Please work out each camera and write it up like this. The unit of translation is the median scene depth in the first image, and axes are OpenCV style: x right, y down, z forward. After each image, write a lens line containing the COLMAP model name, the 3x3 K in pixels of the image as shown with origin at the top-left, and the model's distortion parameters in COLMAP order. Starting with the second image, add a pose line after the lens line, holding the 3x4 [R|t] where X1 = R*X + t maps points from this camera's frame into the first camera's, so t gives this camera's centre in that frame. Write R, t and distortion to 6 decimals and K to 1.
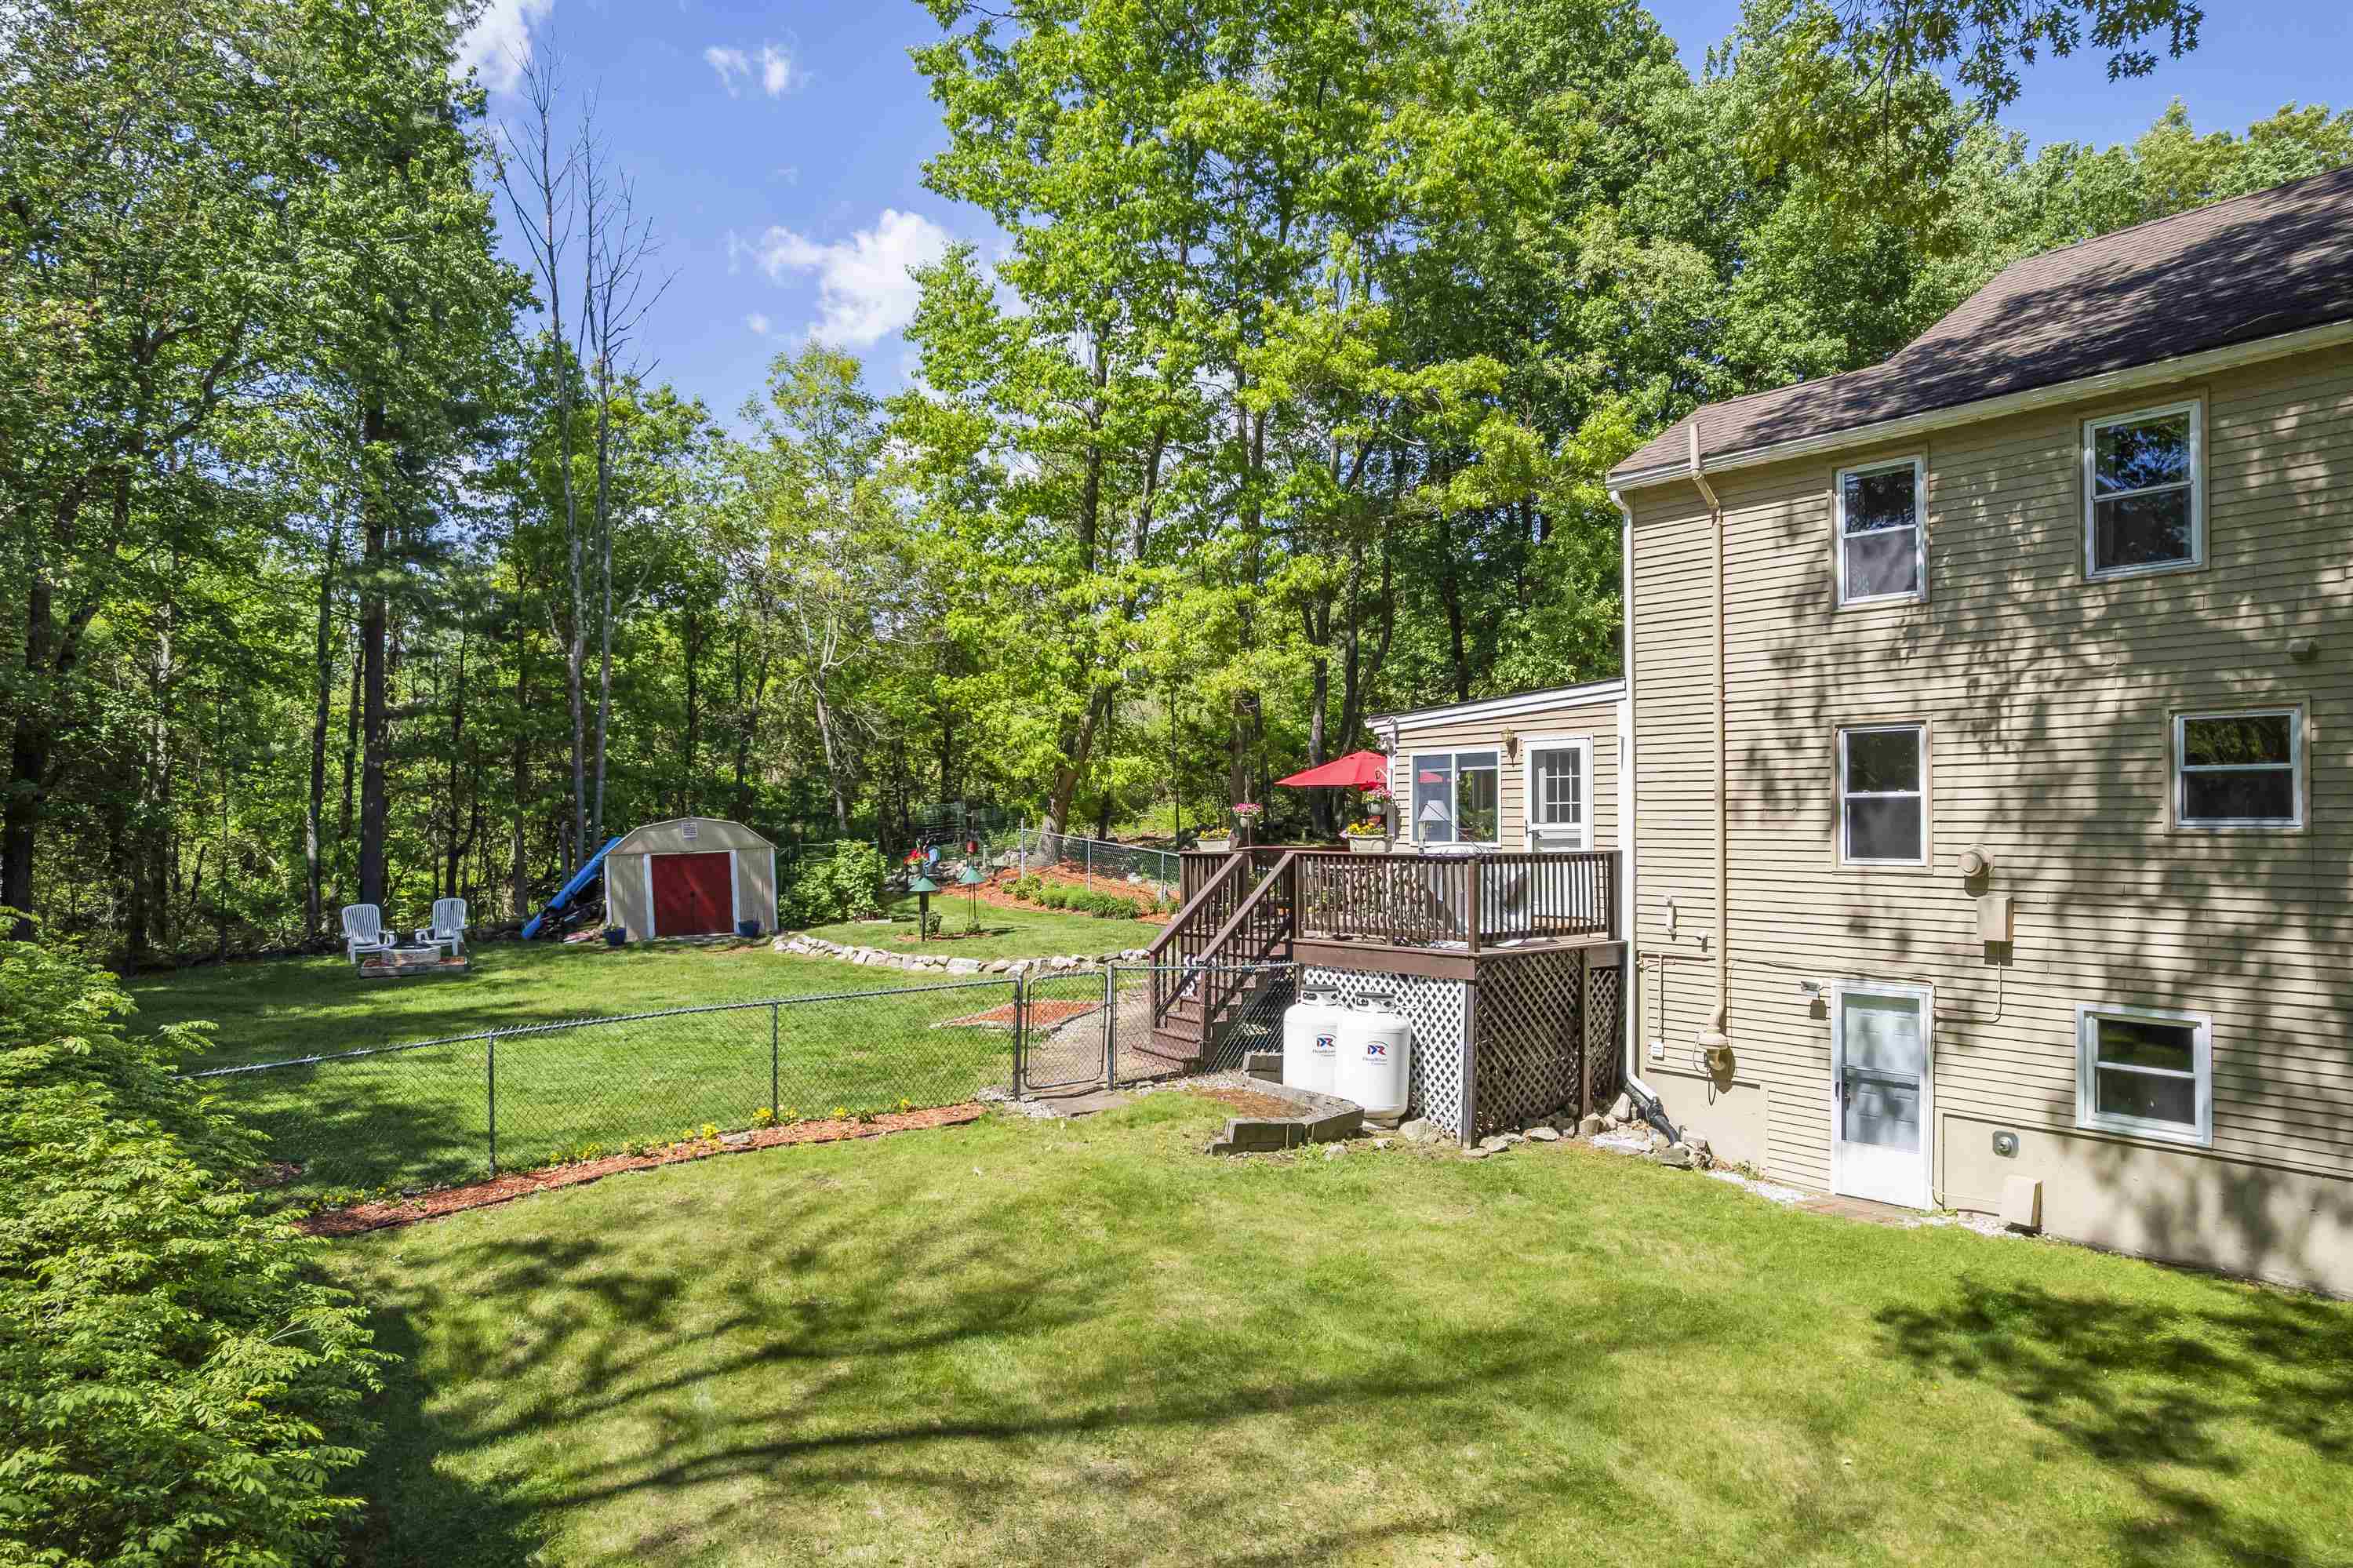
lens RADIAL K [[1514.0, 0, 1166.4], [0, 1514.0, 804.7], [0, 0, 1]] dist [-0.051637, 0.043190]
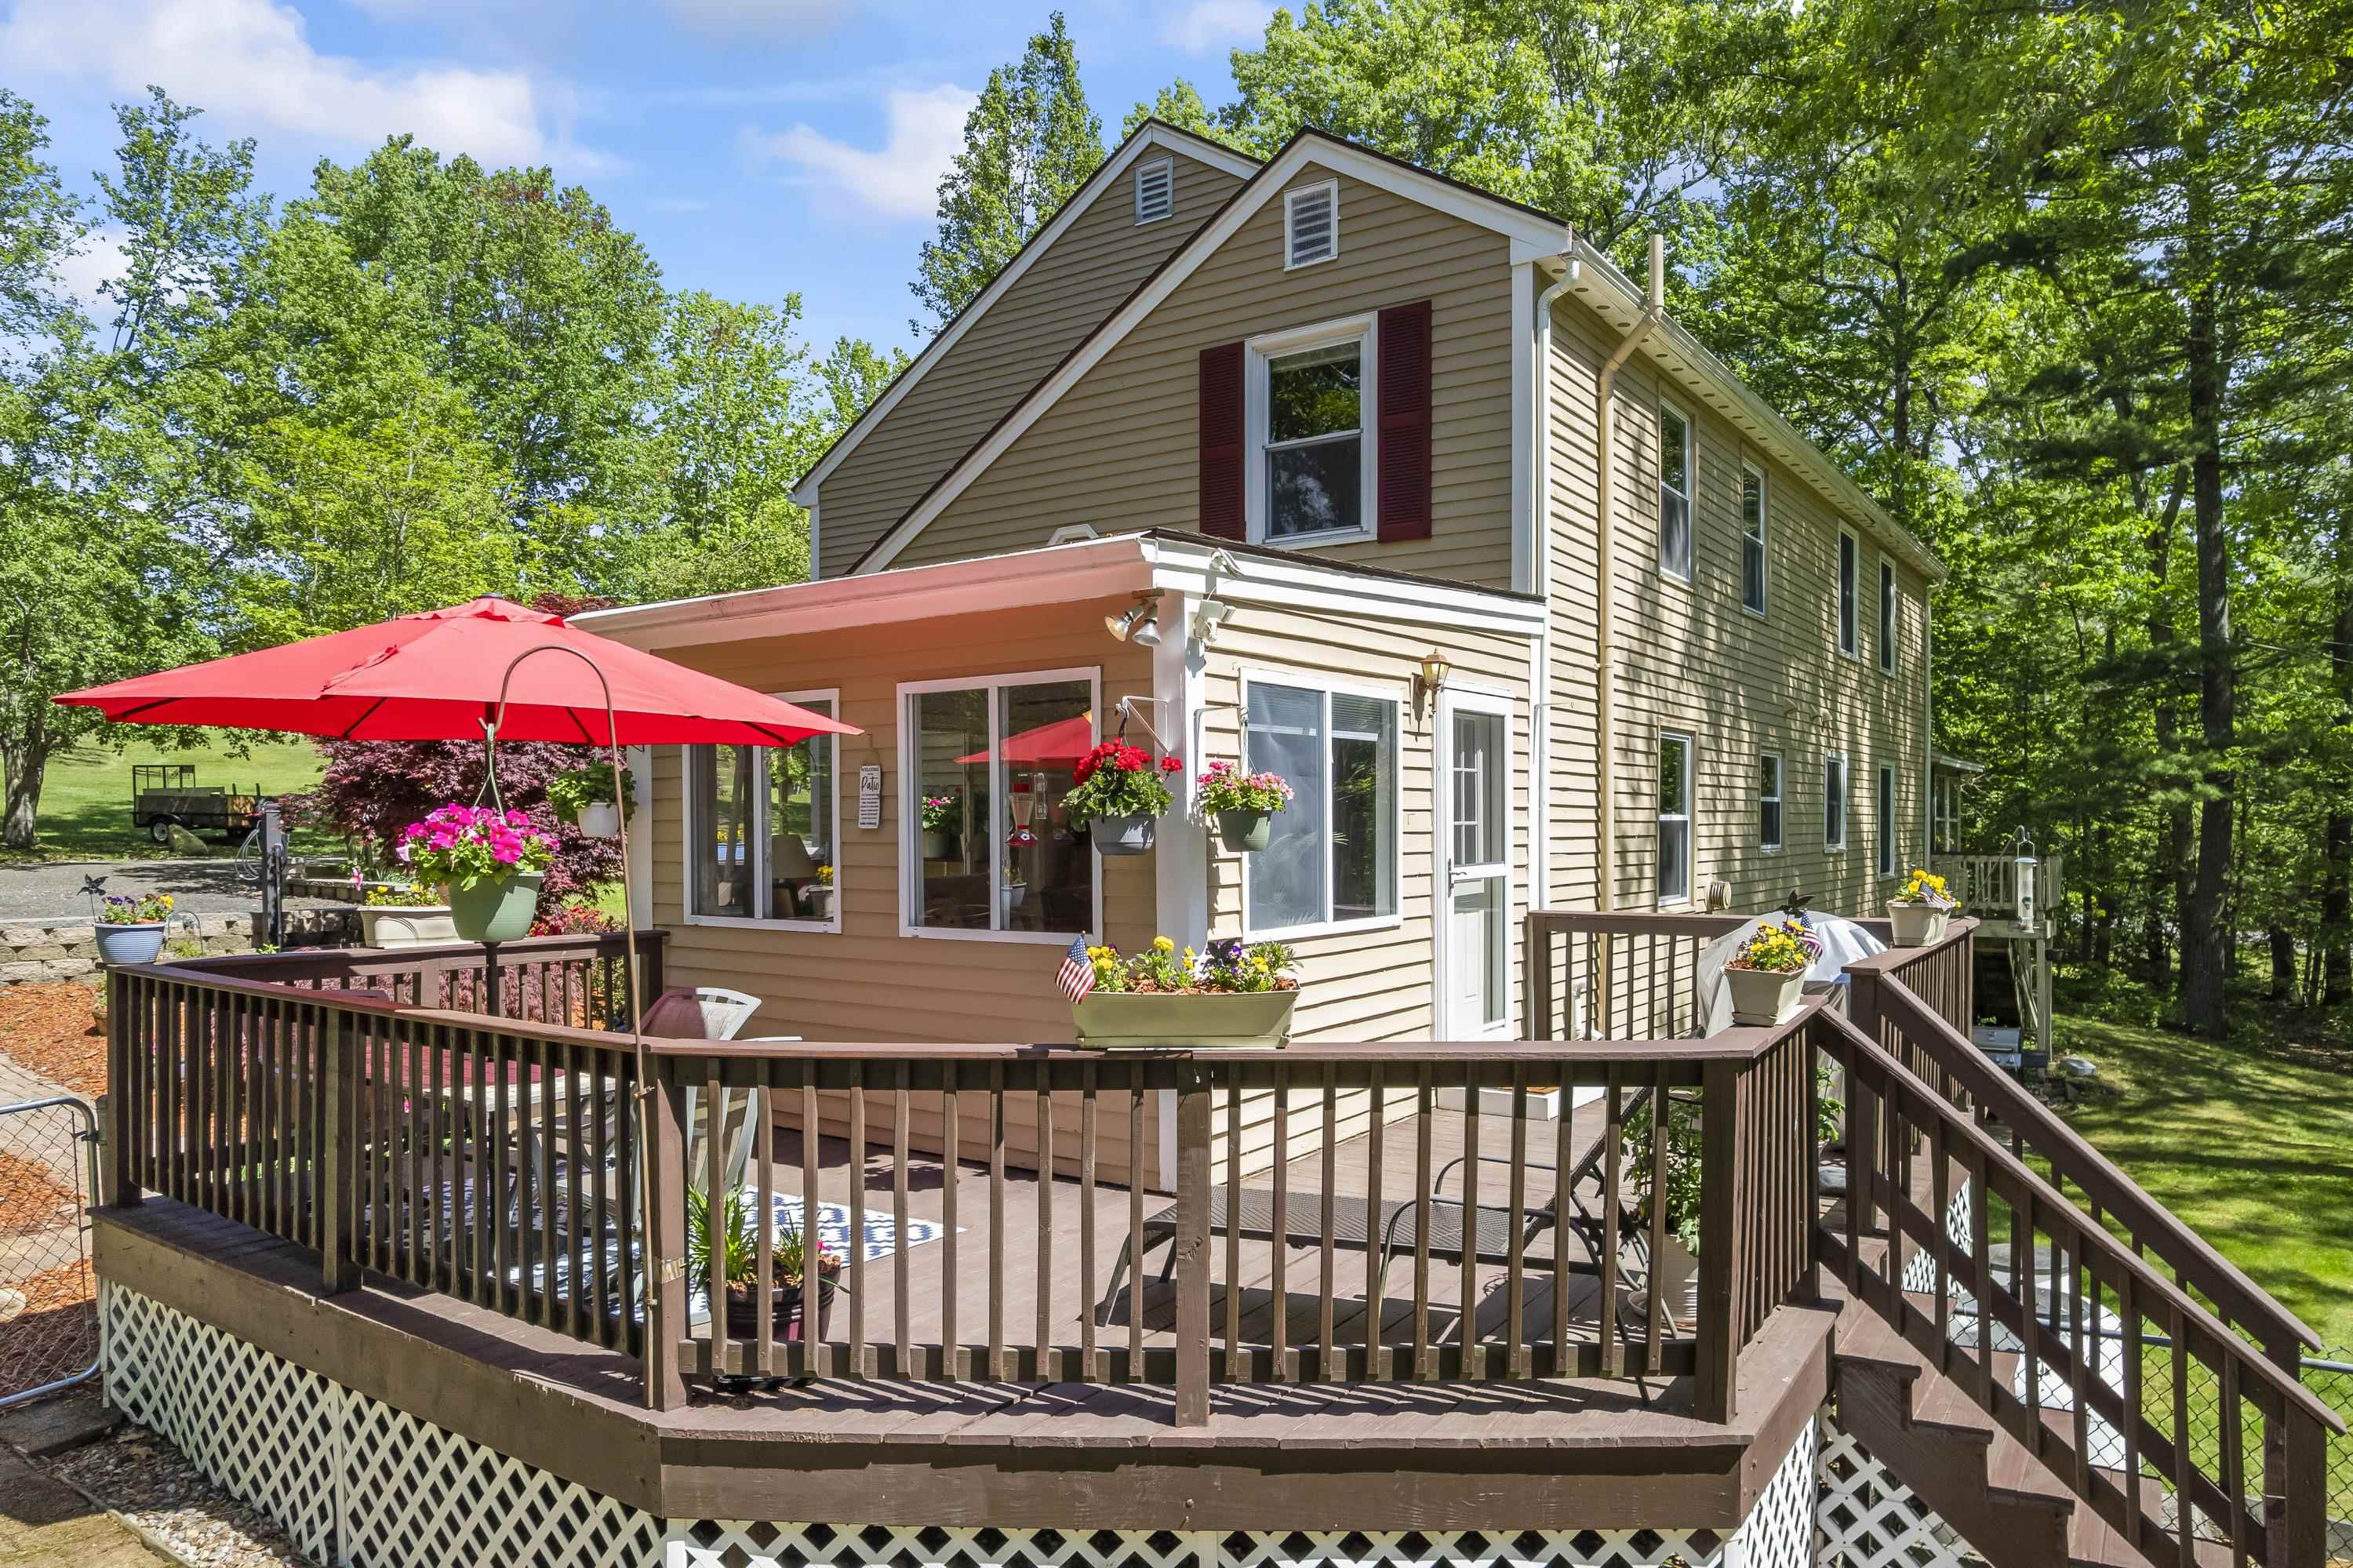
lens RADIAL K [[1514.0, 0, 1184.1], [0, 1514.0, 844.9], [0, 0, 1]] dist [-0.051637, 0.043190]
pose [[-0.315795, -0.015481, 0.948701, -0.173746], [-0.012160, 0.999851, 0.012268, 0.000906], [-0.948749, -0.007662, -0.315936, 1.239630]]
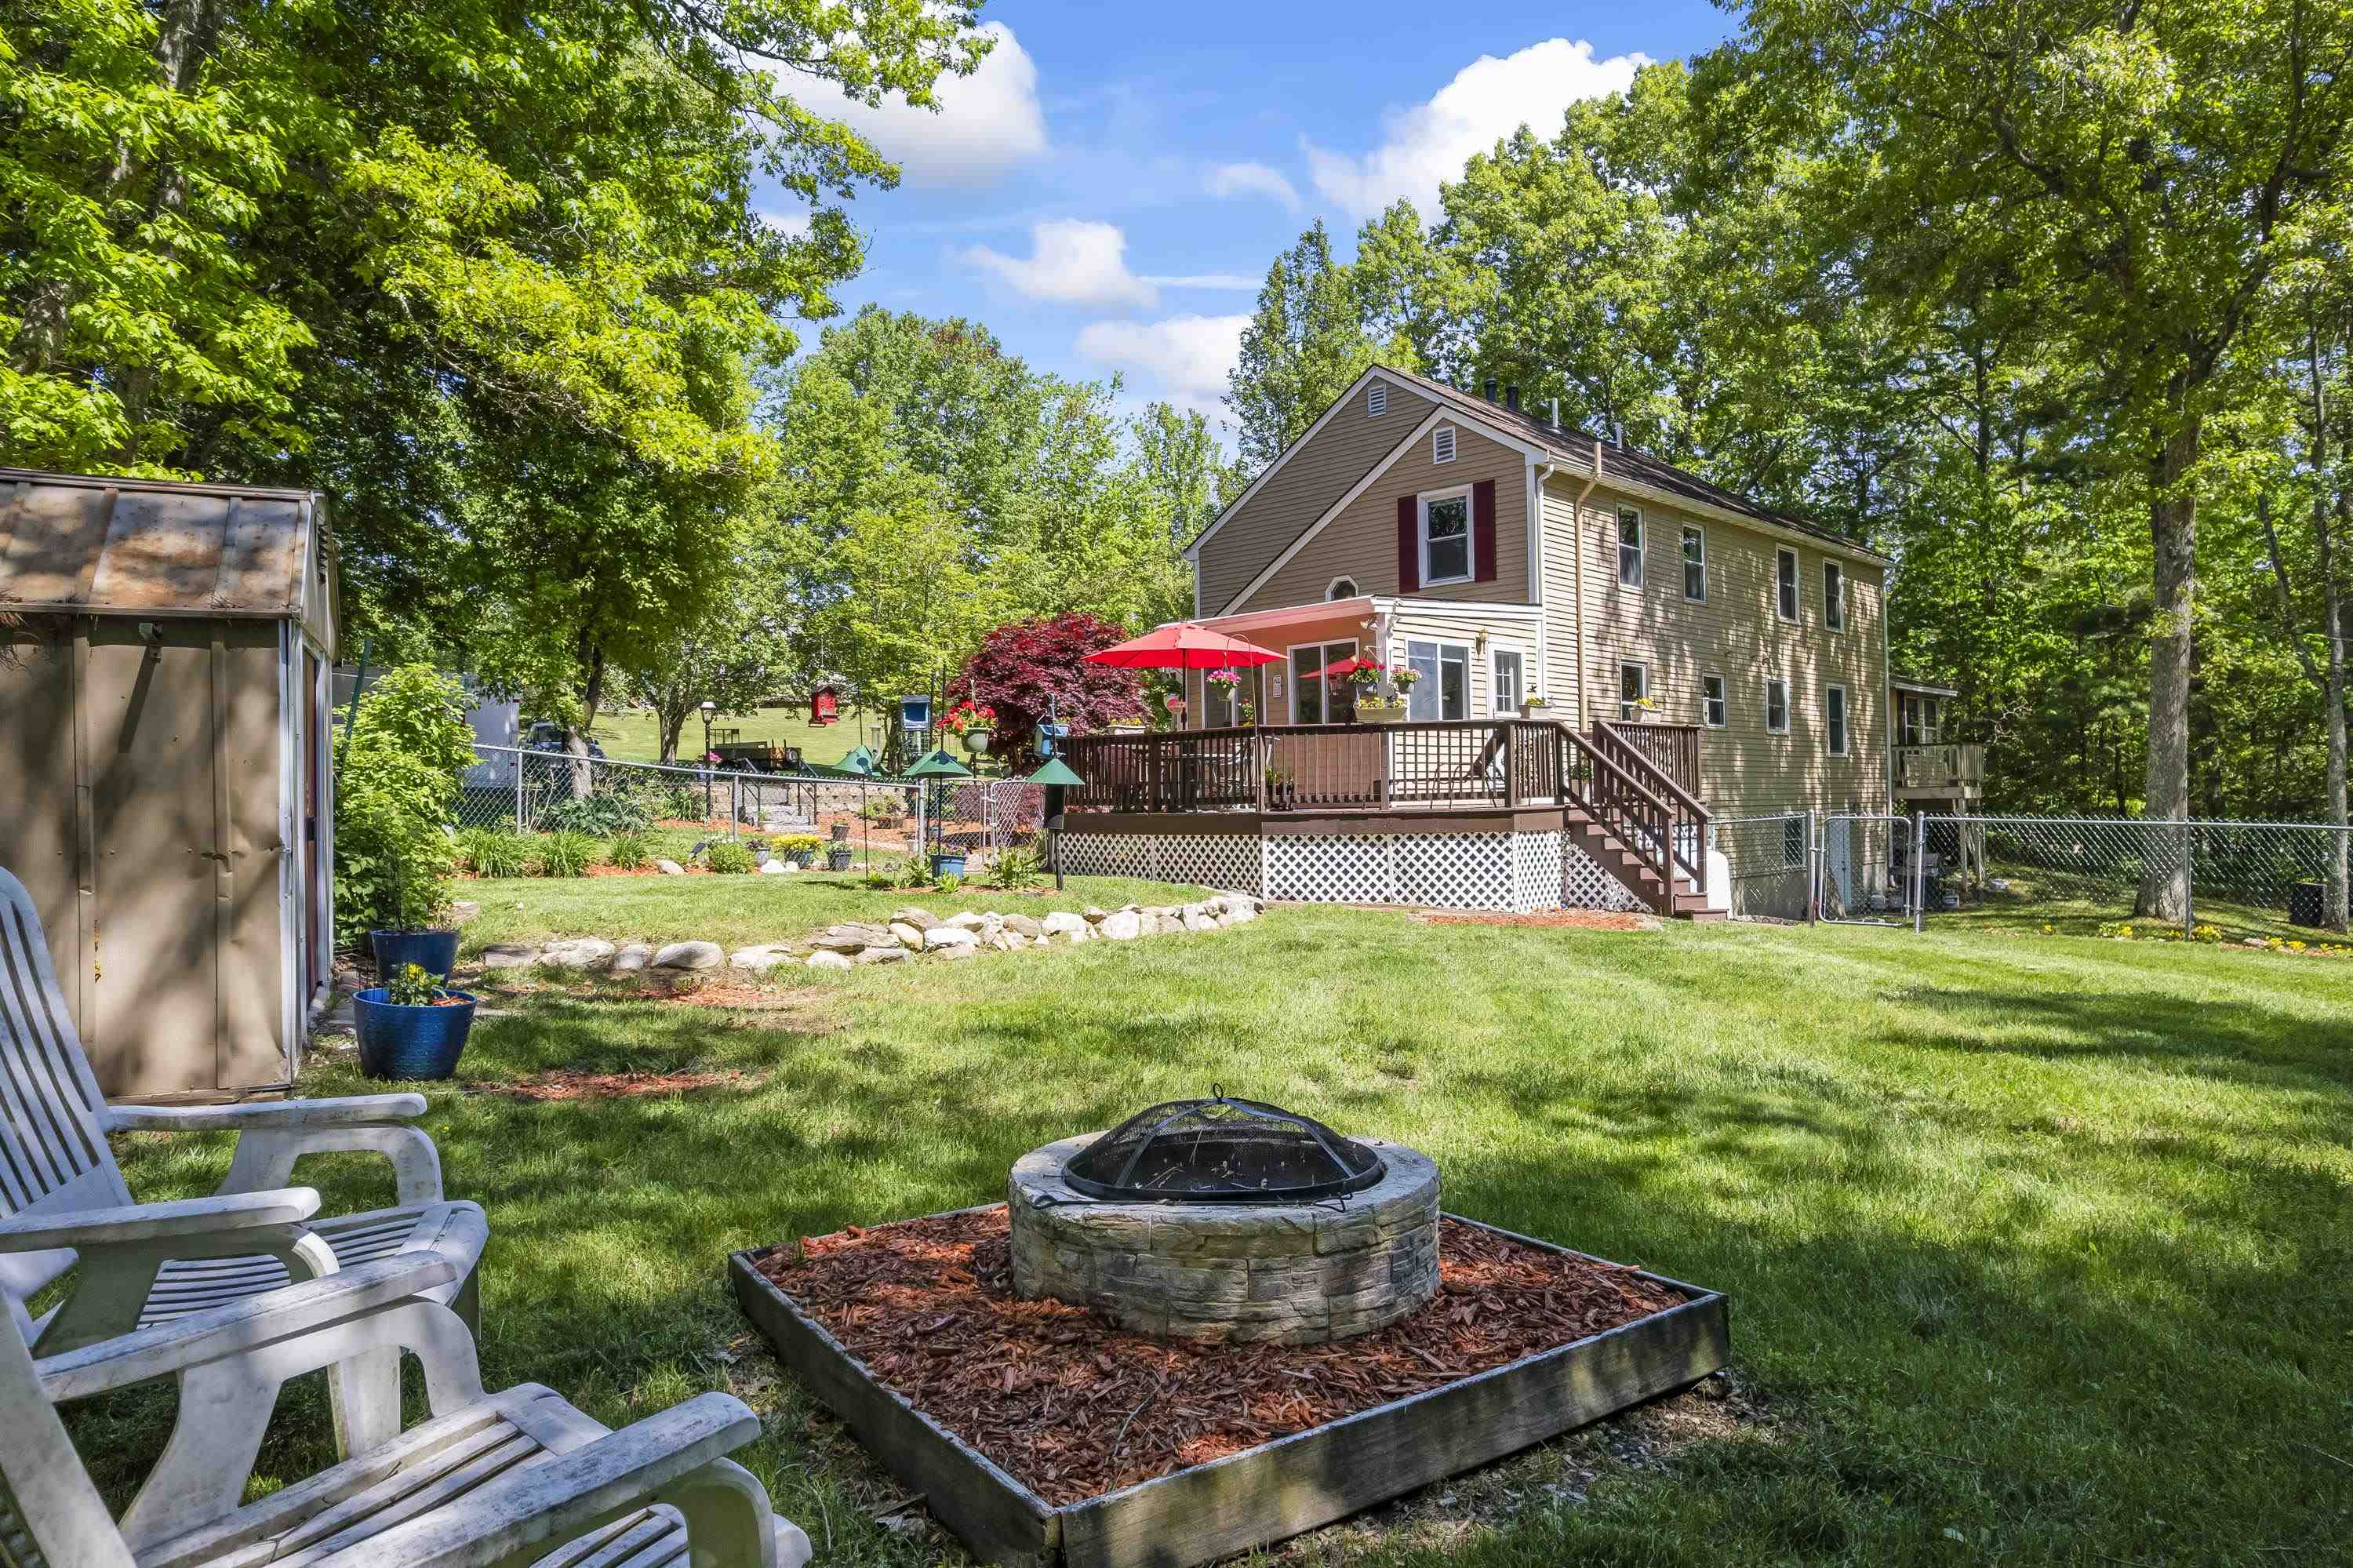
lens RADIAL K [[1514.0, 0, 1191.6], [0, 1514.0, 781.5], [0, 0, 1]] dist [-0.051637, 0.043190]
pose [[-0.162773, 0.019335, 0.986474, -0.911056], [0.002928, 0.999813, -0.019113, 0.091377], [-0.986659, -0.000222, -0.162799, 1.450503]]
